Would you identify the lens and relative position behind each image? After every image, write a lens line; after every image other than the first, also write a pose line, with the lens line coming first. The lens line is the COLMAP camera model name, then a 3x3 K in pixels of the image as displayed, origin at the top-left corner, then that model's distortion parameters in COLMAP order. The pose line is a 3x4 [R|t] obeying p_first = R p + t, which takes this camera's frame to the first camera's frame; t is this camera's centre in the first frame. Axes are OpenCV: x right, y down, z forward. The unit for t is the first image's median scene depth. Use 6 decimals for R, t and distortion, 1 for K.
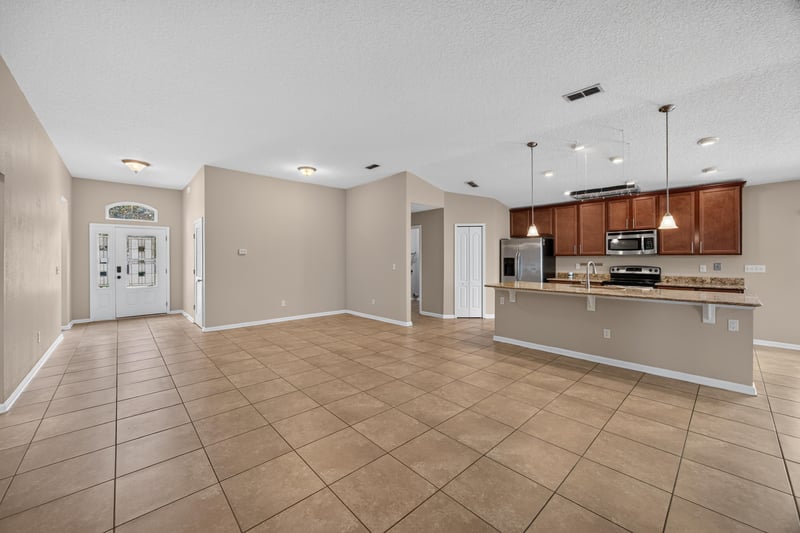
lens RADIAL K [[308.1, 0, 401.7], [0, 308.1, 259.0], [0, 0, 1]] dist [-0.018199, 0.003590]
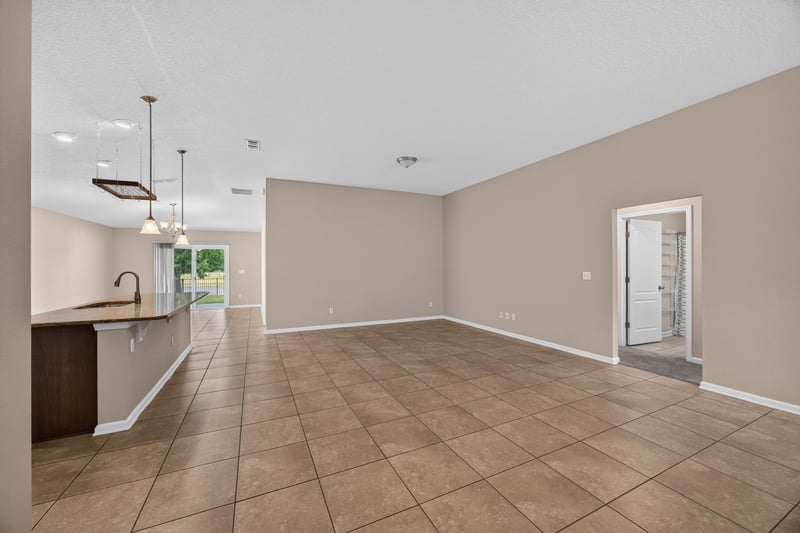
lens RADIAL K [[308.1, 0, 399.7], [0, 308.1, 264.9], [0, 0, 1]] dist [-0.018199, 0.003590]
pose [[-0.952320, 0.010216, 0.304929, -0.269012], [0.009625, 0.999948, -0.003442, 0.000981], [-0.304948, -0.000343, -0.952369, 1.284075]]
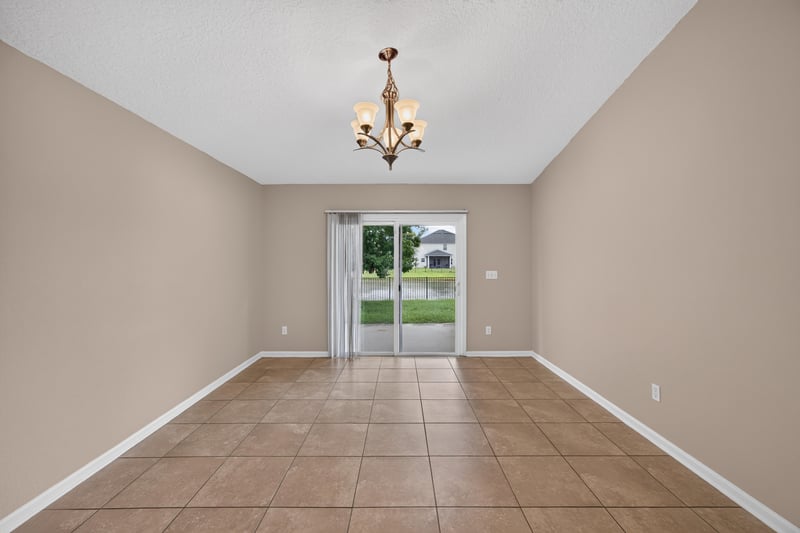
lens RADIAL K [[326.7, 0, 408.7], [0, 326.7, 257.3], [0, 0, 1]] dist [-0.004669, 0.001660]
pose [[-0.740575, 0.010166, 0.671896, 0.832723], [0.000240, 0.999889, -0.014865, -0.007019], [-0.671973, -0.010847, -0.740496, 0.570564]]
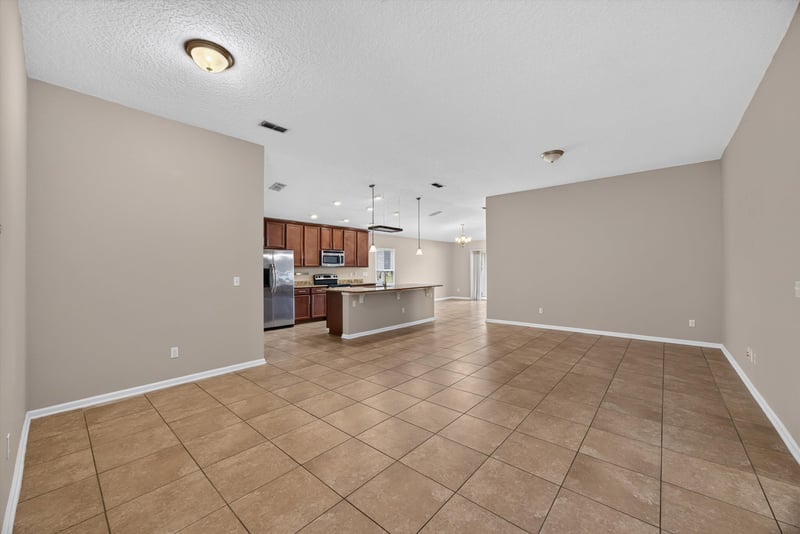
lens RADIAL K [[308.1, 0, 399.0], [0, 308.1, 265.2], [0, 0, 1]] dist [-0.018199, 0.003590]
pose [[-0.102495, 0.013407, 0.994643, -0.844796], [0.007471, 0.999891, -0.012708, 0.001340], [-0.994705, 0.006129, -0.102584, 0.891519]]
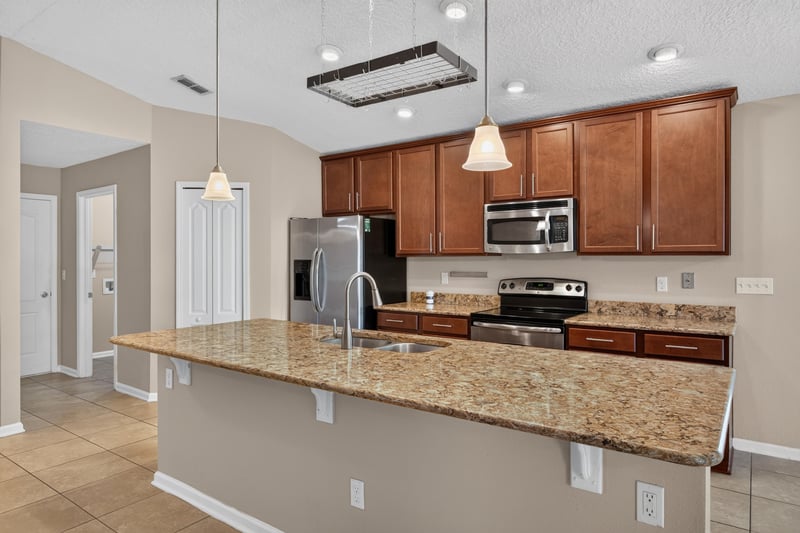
lens RADIAL K [[492.5, 0, 401.0], [0, 492.5, 260.4], [0, 0, 1]] dist [-0.005511, -0.000479]
pose [[0.979721, 0.000093, 0.200369, 0.451404], [-0.000440, 0.999998, 0.001689, -0.005761], [-0.200368, -0.001743, 0.979719, 0.348162]]
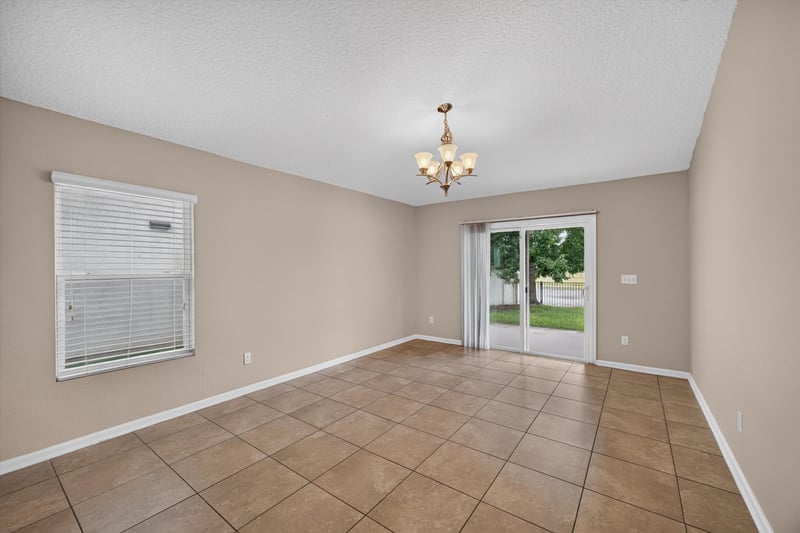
lens RADIAL K [[326.7, 0, 400.5], [0, 326.7, 266.0], [0, 0, 1]] dist [-0.004669, 0.001660]
pose [[-0.196813, 0.001997, 0.980439, 0.588730], [0.003821, 0.999992, -0.001270, -0.005857], [-0.980434, 0.003496, -0.196819, 0.457561]]
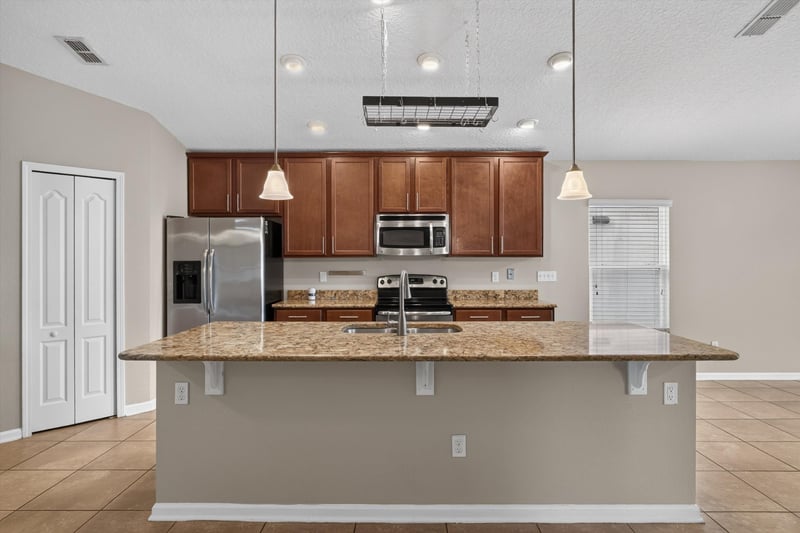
lens RADIAL K [[443.4, 0, 399.5], [0, 443.4, 261.4], [0, 0, 1]] dist [-0.004355, -0.002095]
pose [[0.685648, -0.001208, 0.727932, 0.135198], [0.001576, 0.999999, 0.000174, -0.003474], [-0.727931, 0.001028, 0.685649, 0.478300]]
